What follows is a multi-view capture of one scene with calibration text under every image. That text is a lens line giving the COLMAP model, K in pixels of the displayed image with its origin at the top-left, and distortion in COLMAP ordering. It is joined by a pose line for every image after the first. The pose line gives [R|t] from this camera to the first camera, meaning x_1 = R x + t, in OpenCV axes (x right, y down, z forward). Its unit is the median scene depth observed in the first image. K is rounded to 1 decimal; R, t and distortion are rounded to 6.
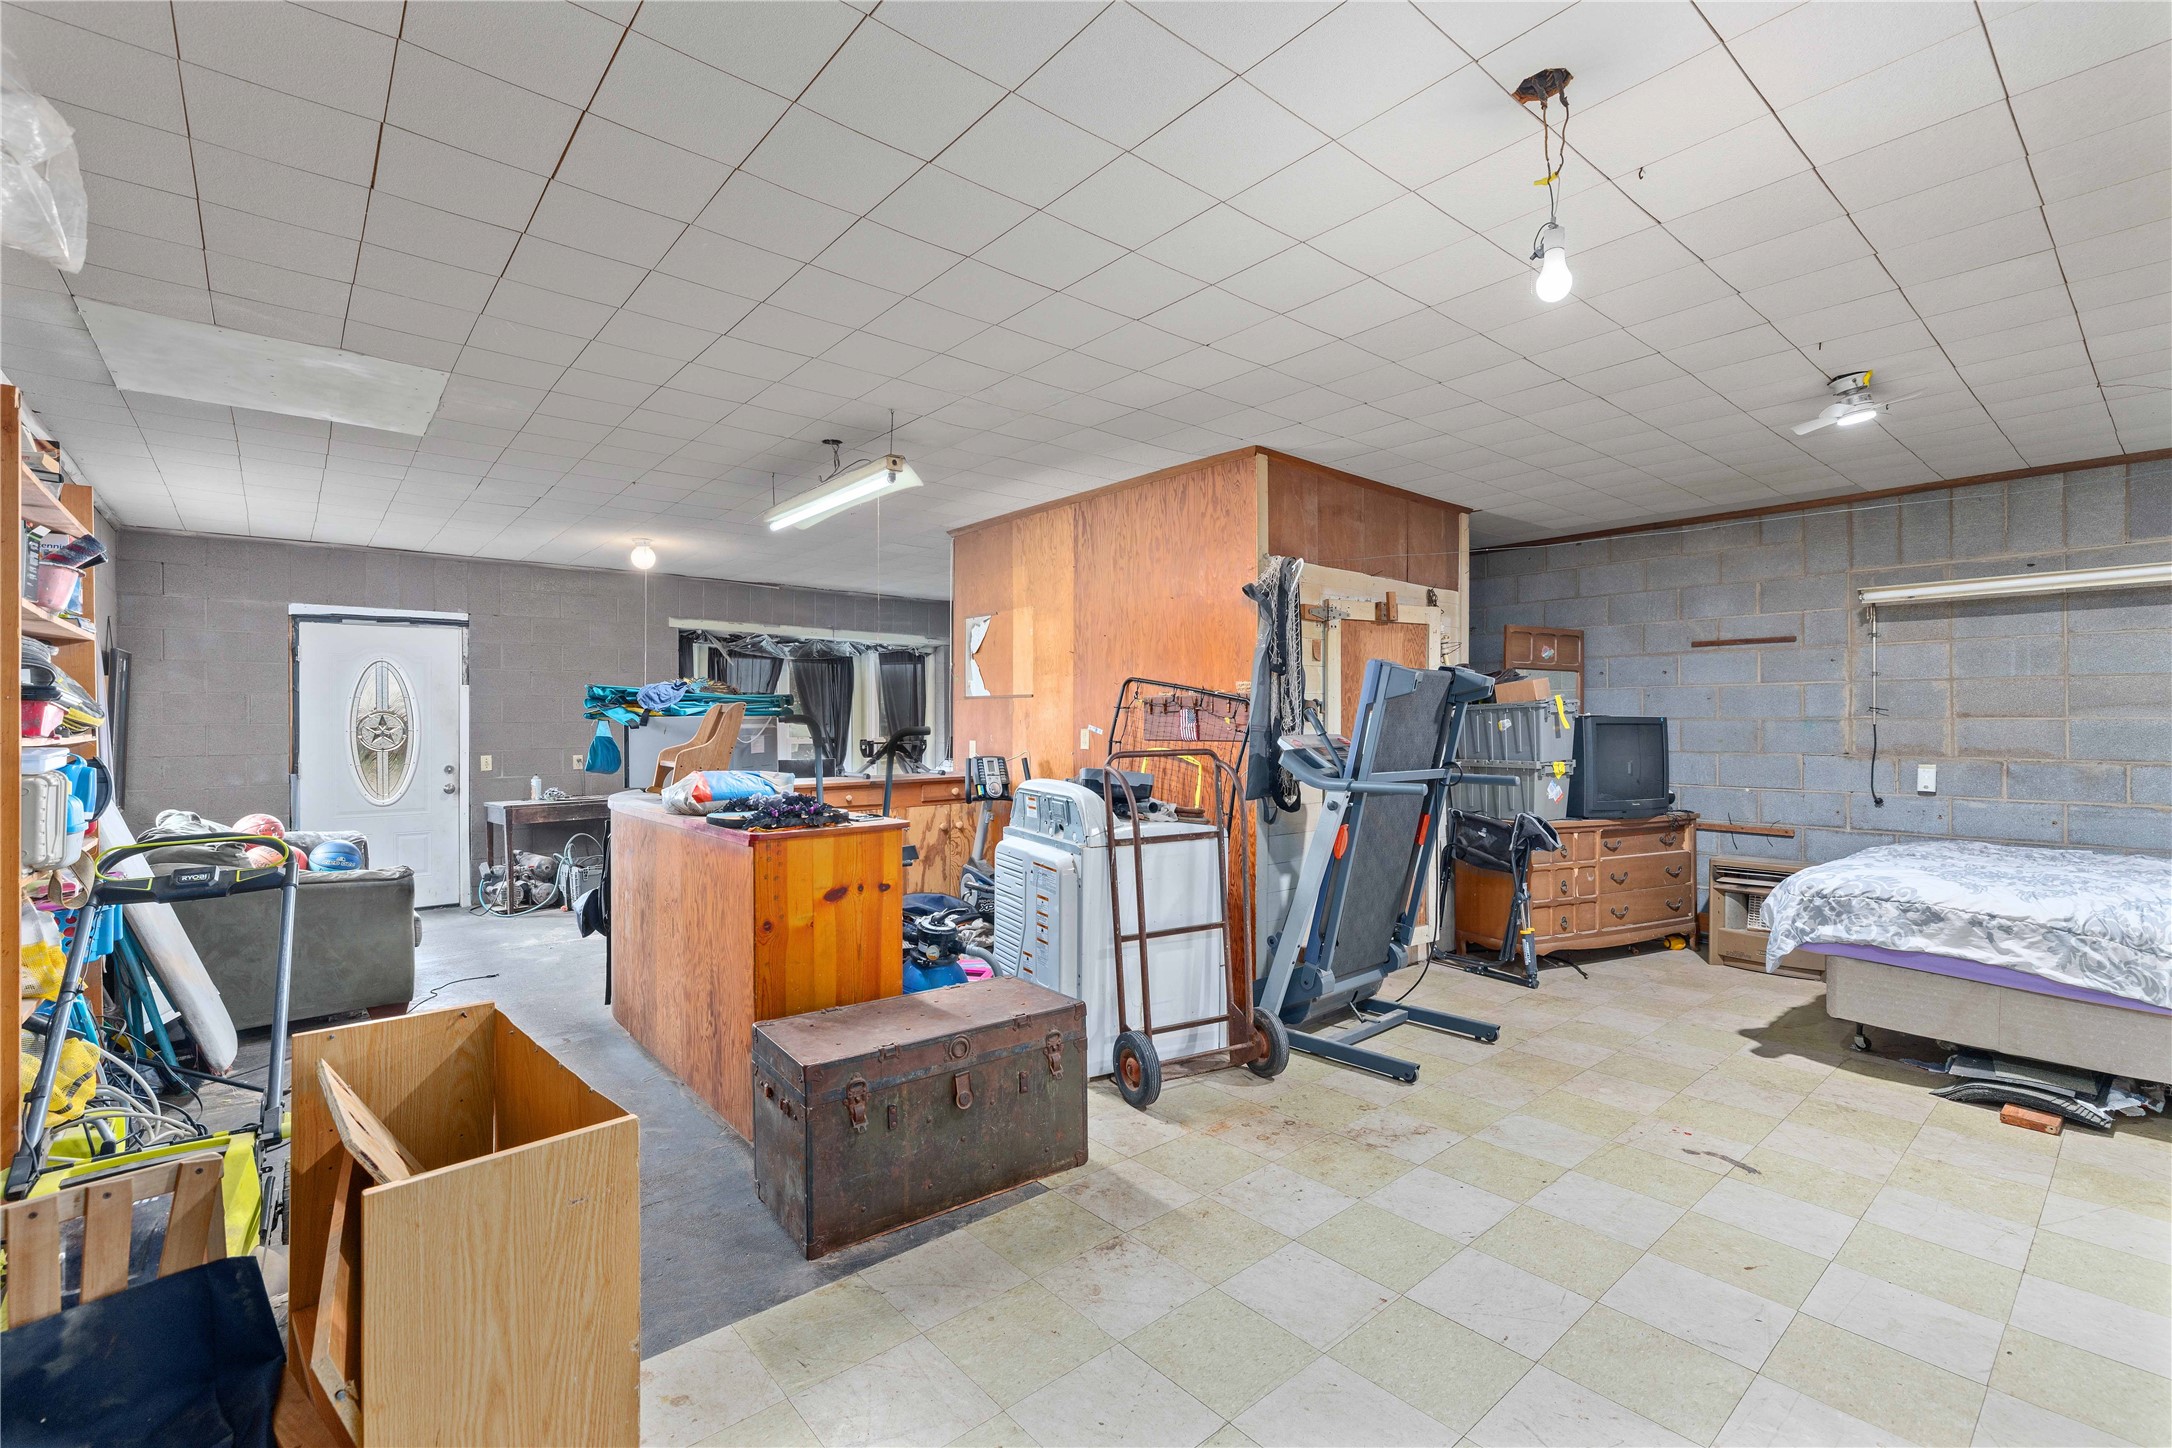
lens RADIAL K [[944.7, 0, 1072.7], [0, 944.7, 725.6], [0, 0, 1]] dist [-0.002181, 0.001529]
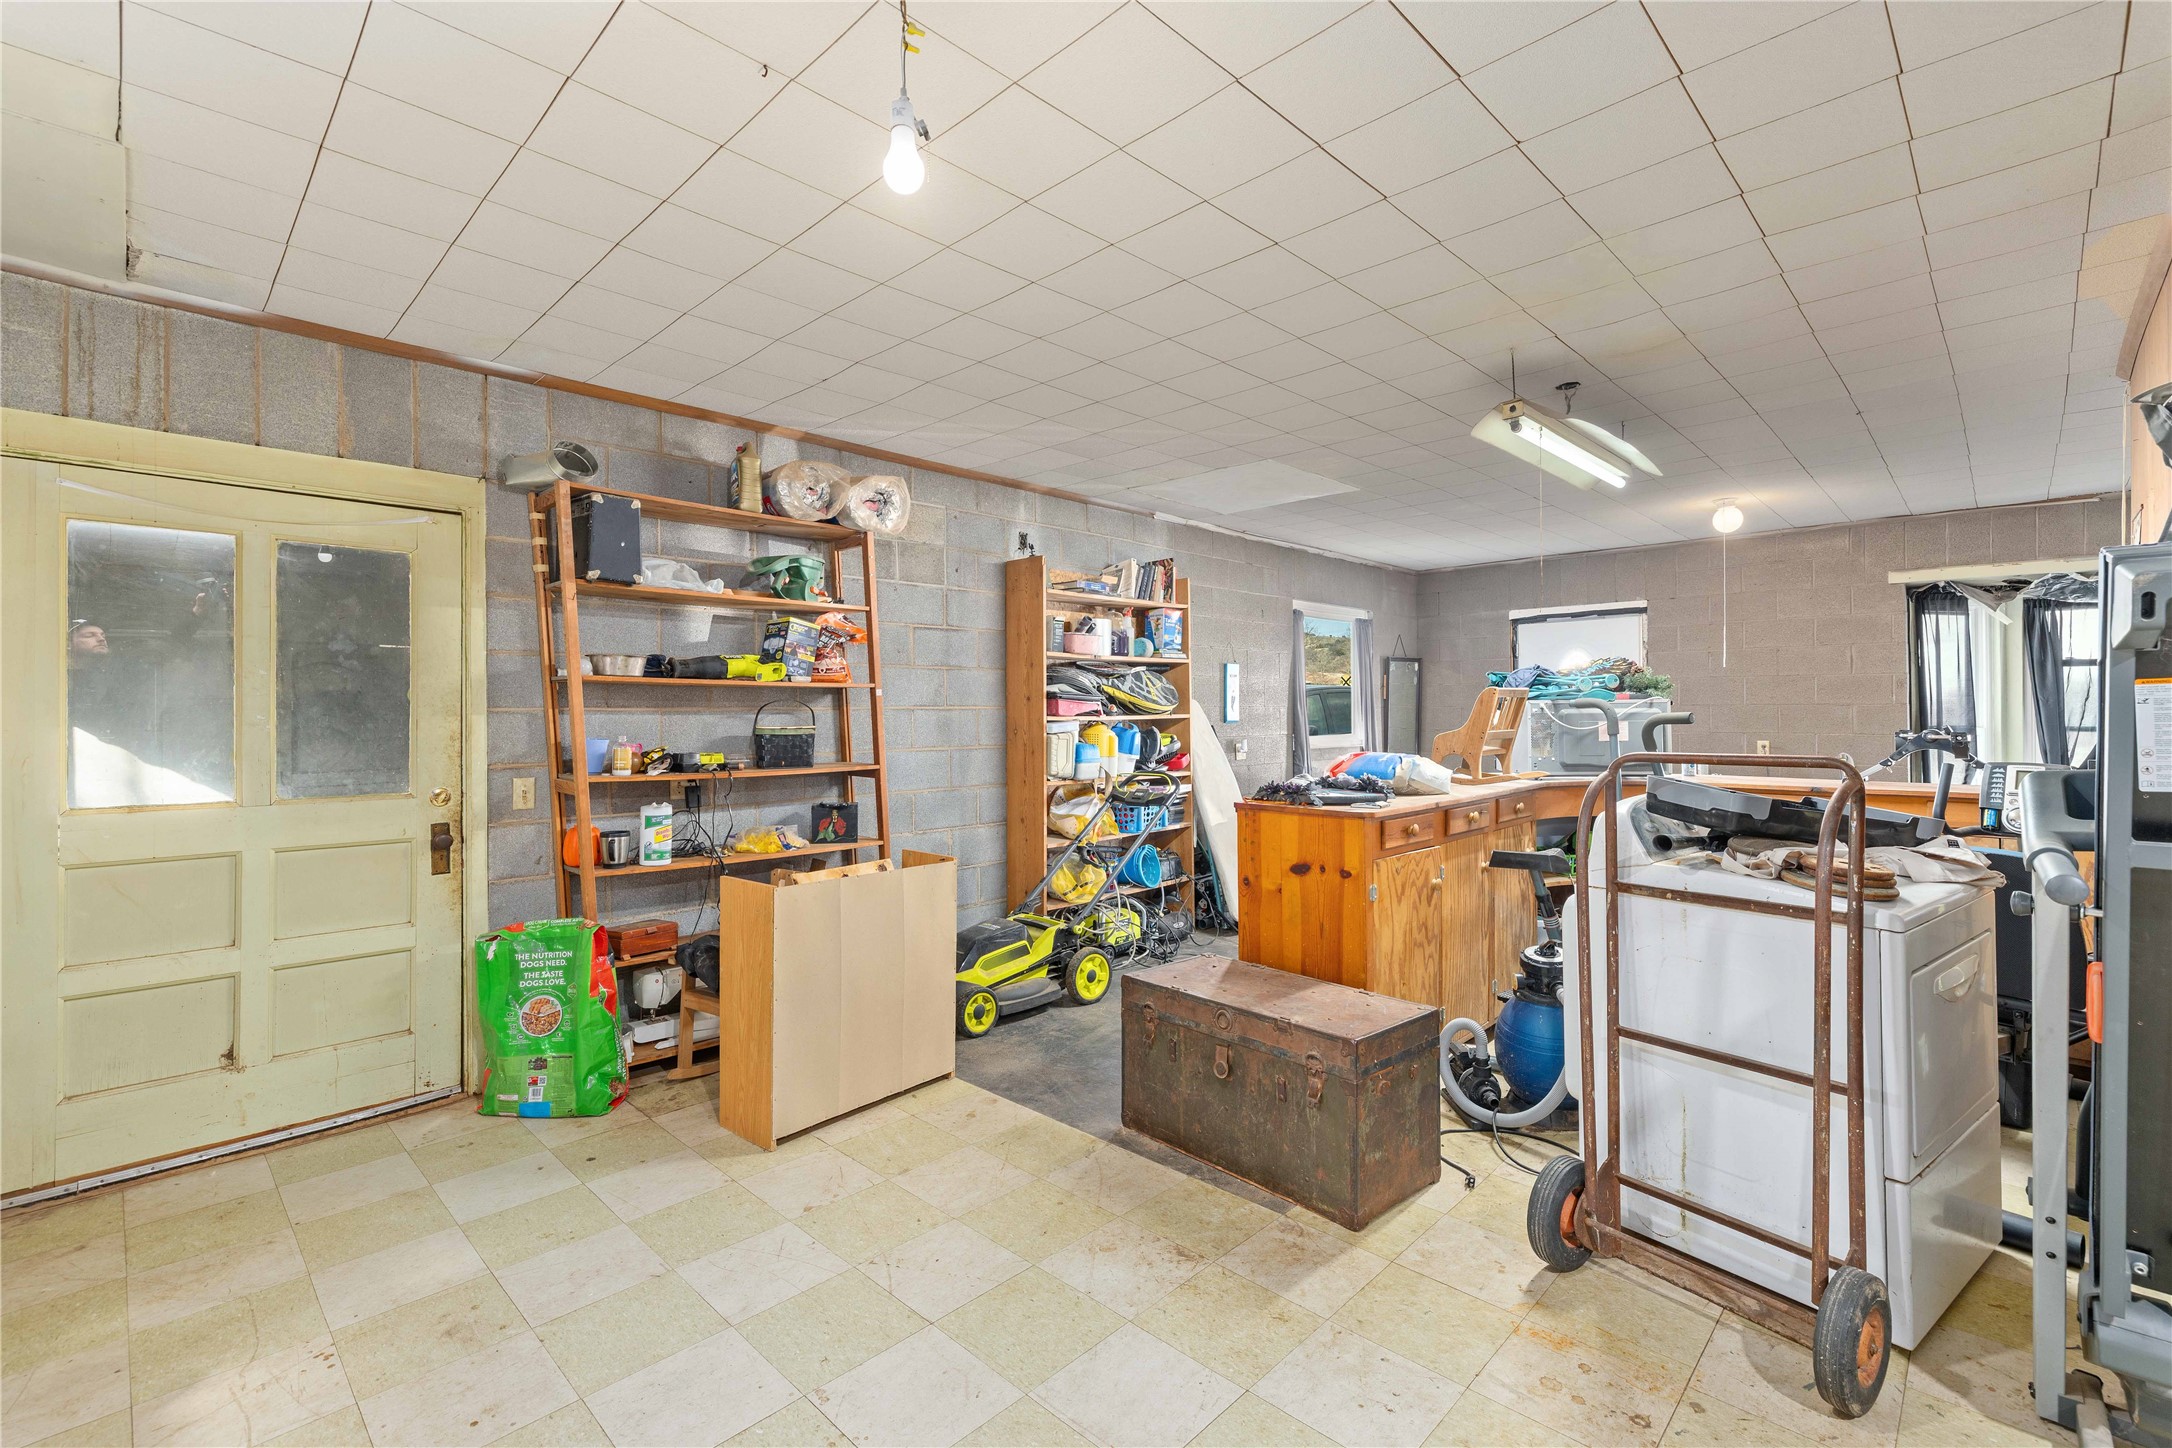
lens RADIAL K [[944.7, 0, 1067.7], [0, 944.7, 709.3], [0, 0, 1]] dist [-0.002181, 0.001529]
pose [[0.092585, 0.002086, -0.995703, 0.797718], [0.002402, 0.999994, 0.002318, -0.006269], [0.995702, -0.002607, 0.092579, 0.640232]]
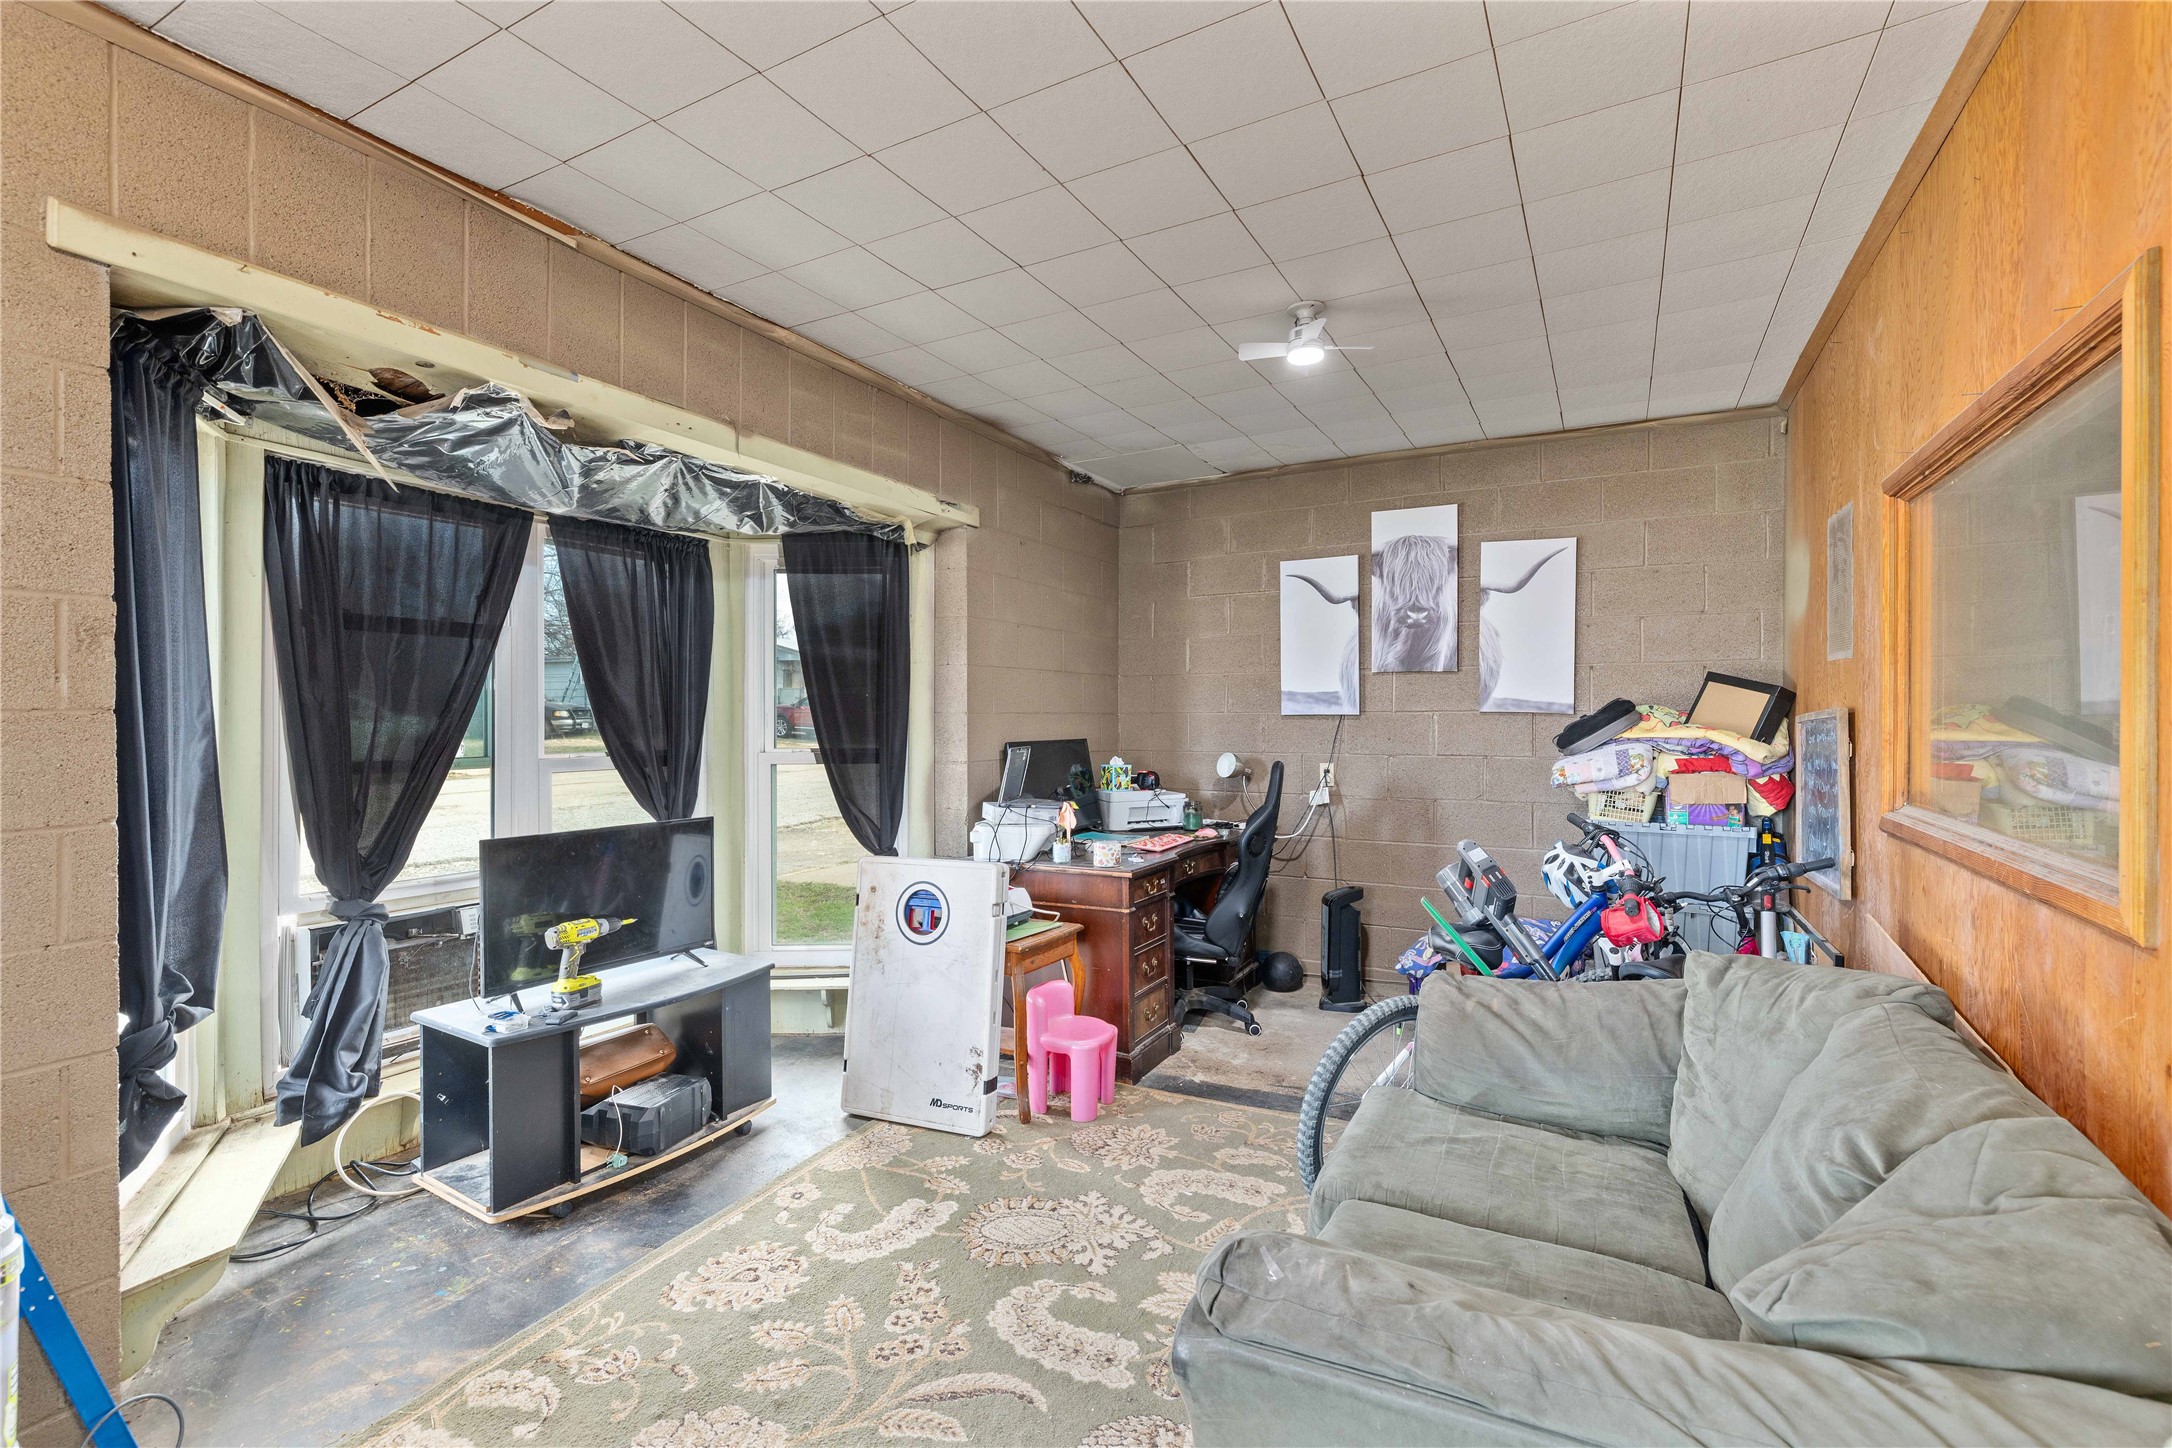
lens RADIAL K [[944.7, 0, 1085.0], [0, 944.7, 728.4], [0, 0, 1]] dist [-0.002181, 0.001529]
pose [[0.927376, -0.001168, 0.374129, -0.785139], [0.000096, 0.999996, 0.002883, 0.005777], [-0.374131, -0.002638, 0.927372, 1.926844]]
